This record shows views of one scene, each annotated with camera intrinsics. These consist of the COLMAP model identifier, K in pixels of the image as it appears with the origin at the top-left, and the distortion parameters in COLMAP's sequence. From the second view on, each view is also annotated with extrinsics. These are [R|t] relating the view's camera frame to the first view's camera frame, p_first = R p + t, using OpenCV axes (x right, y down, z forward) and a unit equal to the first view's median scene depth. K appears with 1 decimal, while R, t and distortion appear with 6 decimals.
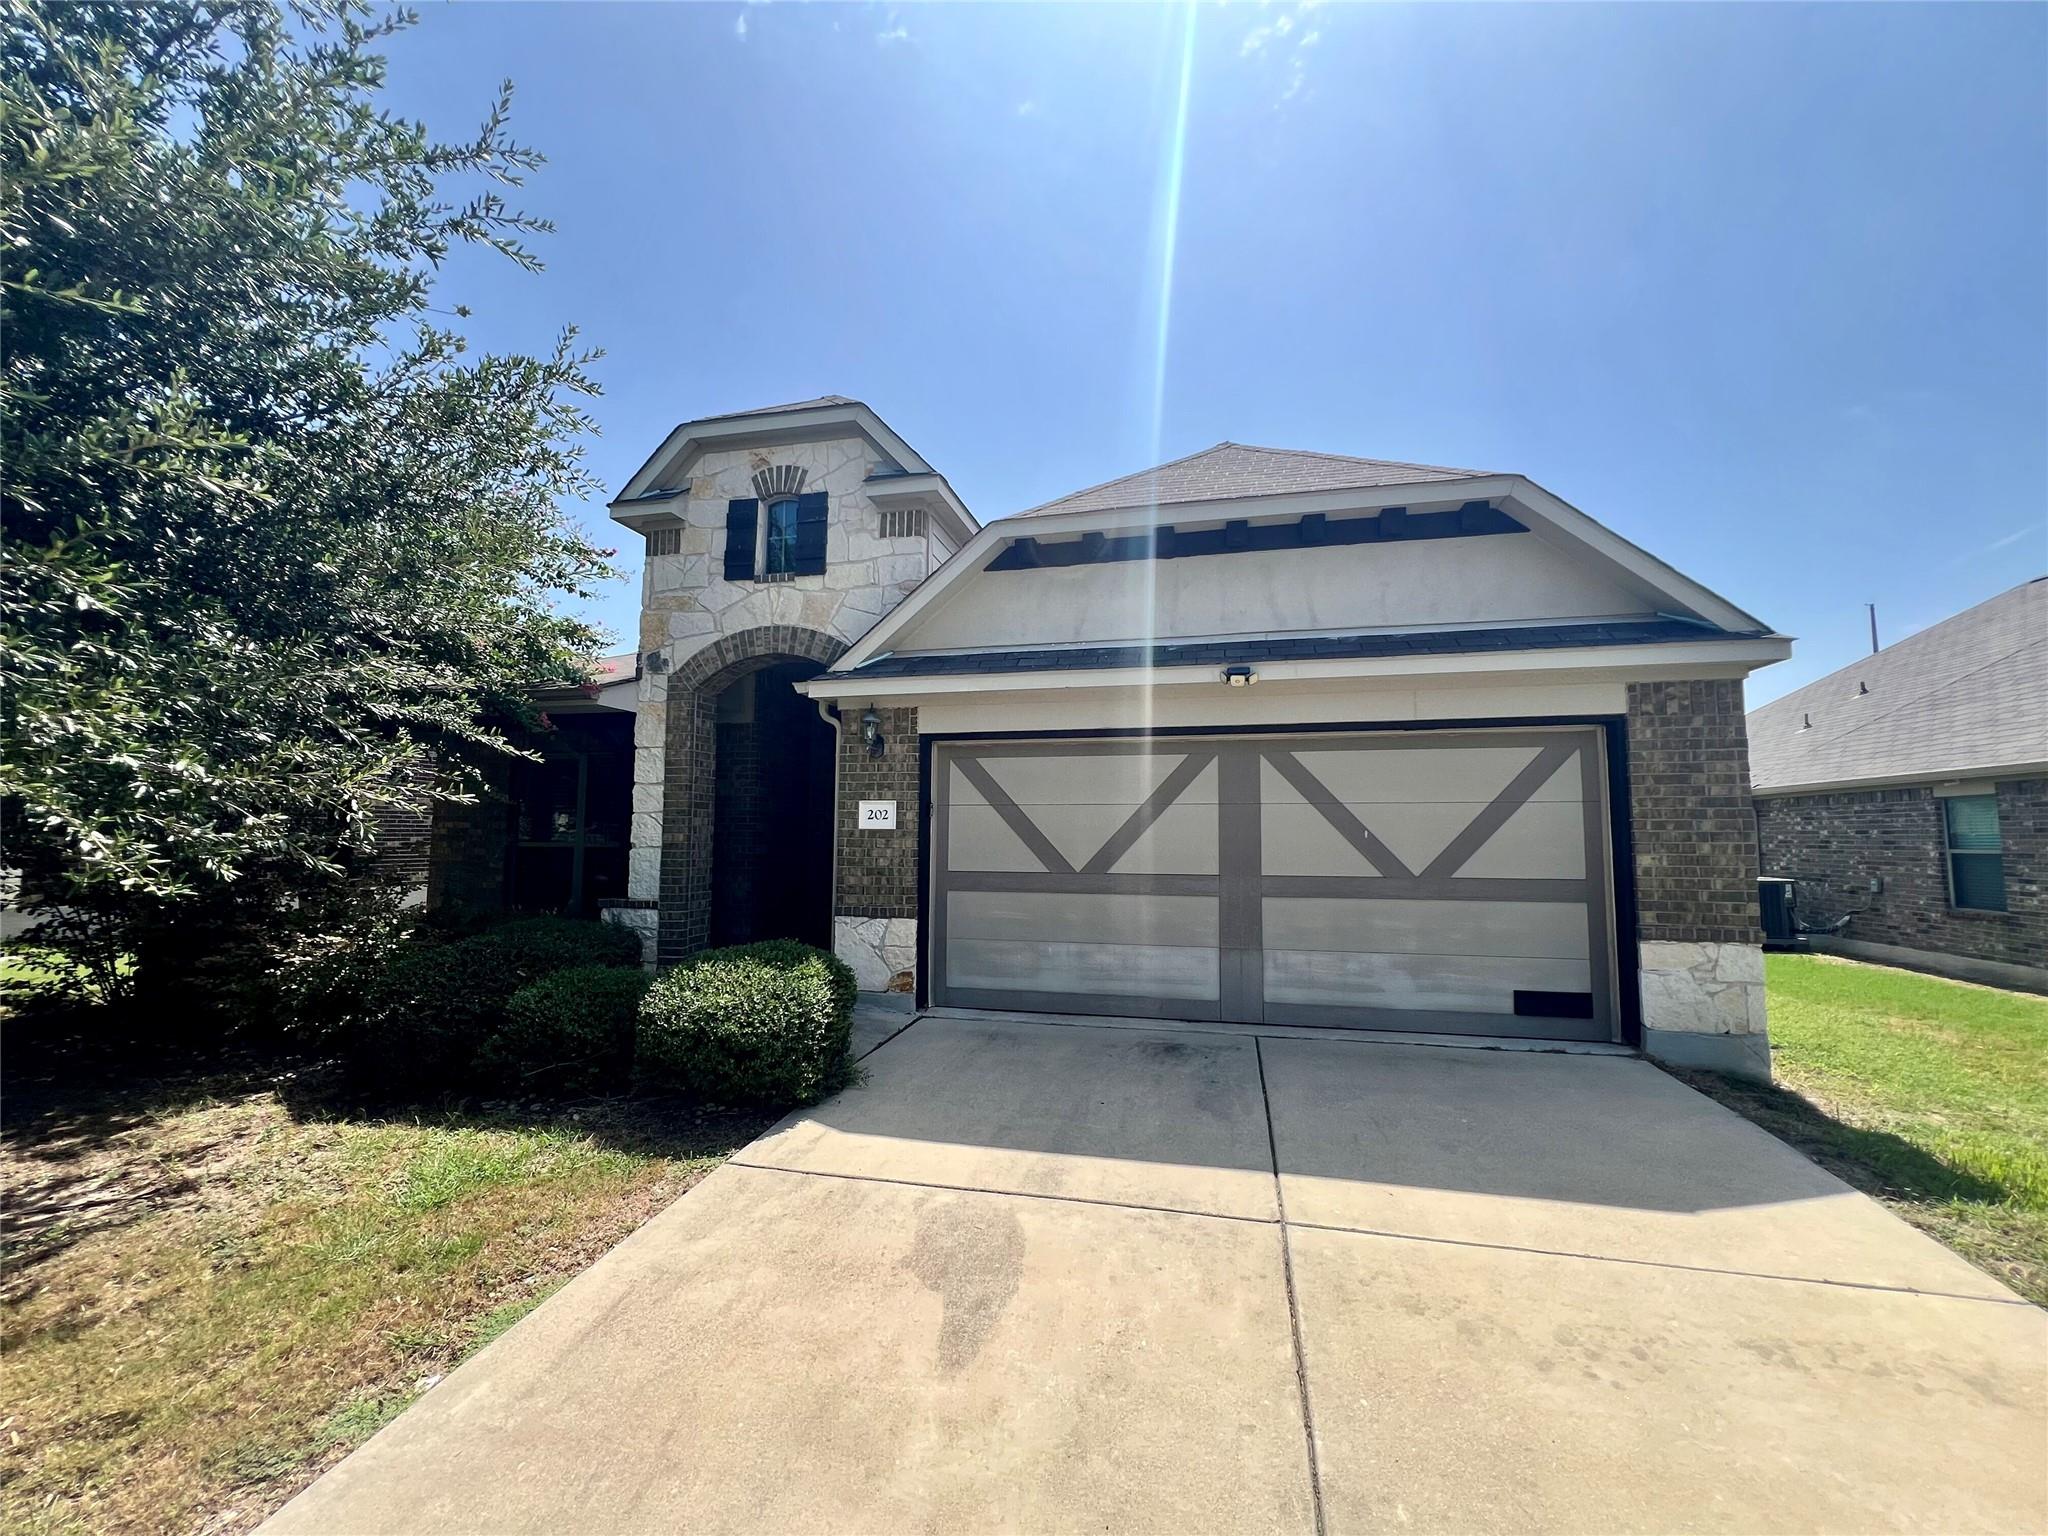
lens RADIAL K [[823.7, 0, 1024.0], [0, 823.7, 768.0], [0, 0, 1]] dist [-0.000766, 0.000627]
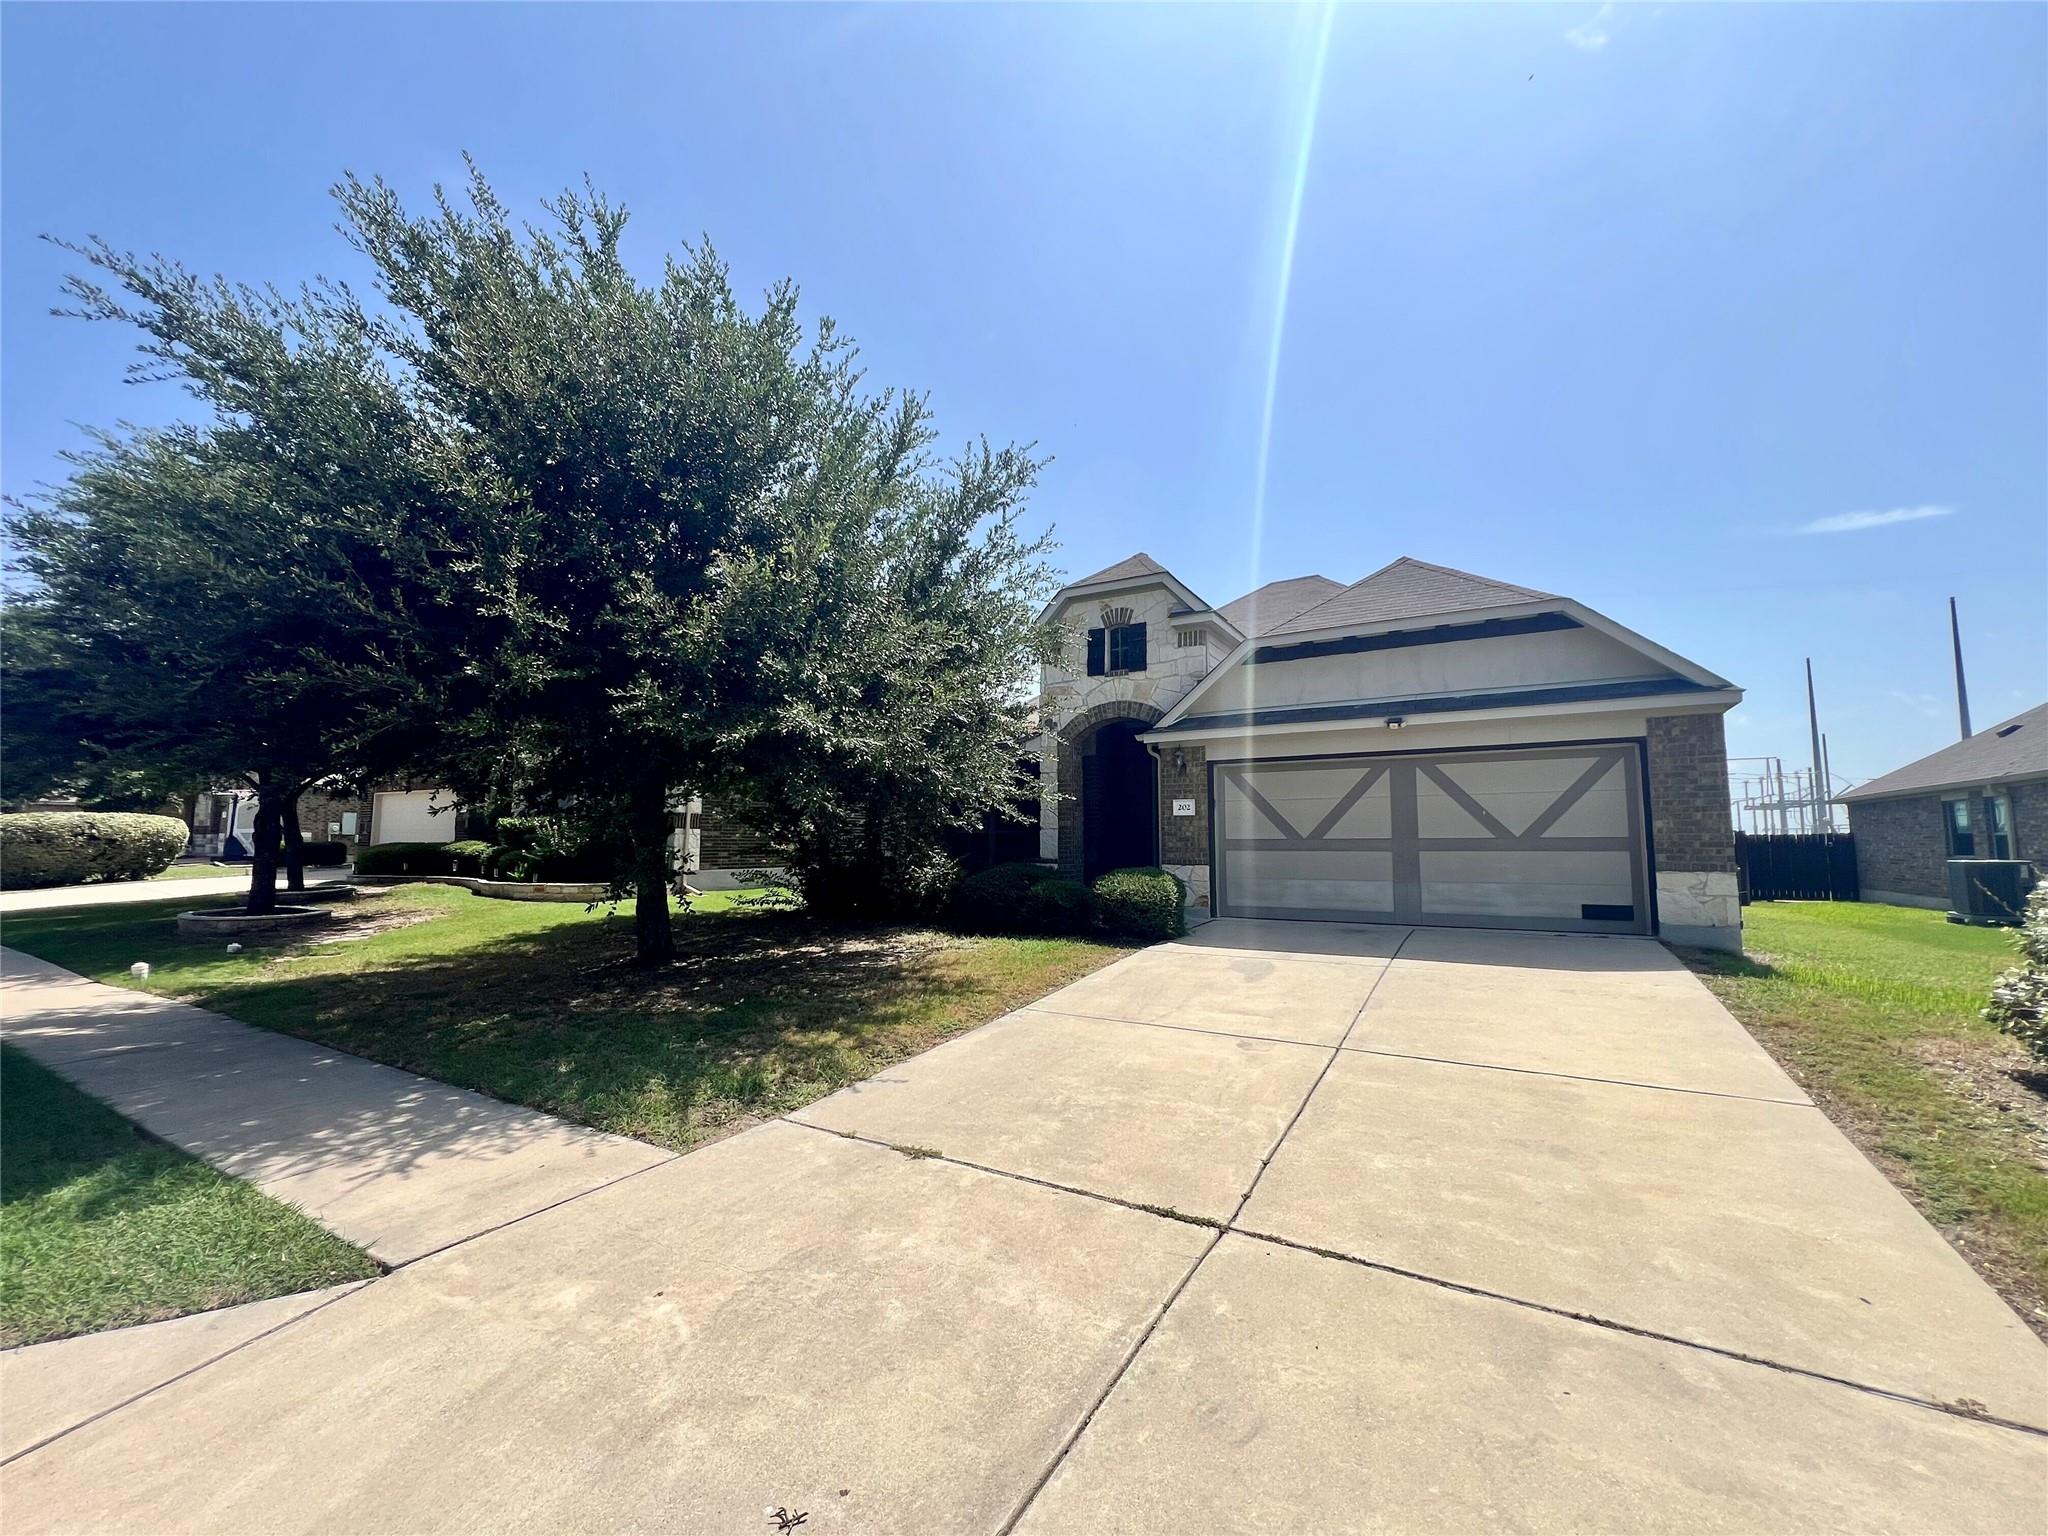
lens RADIAL K [[819.6, 0, 1019.1], [0, 819.6, 768.8], [0, 0, 1]] dist [-0.002008, -0.000055]
pose [[0.954449, -0.032113, -0.296640, 0.009381], [0.028841, 0.999465, -0.015400, -0.009902], [0.296976, 0.006143, 0.954865, -0.842757]]
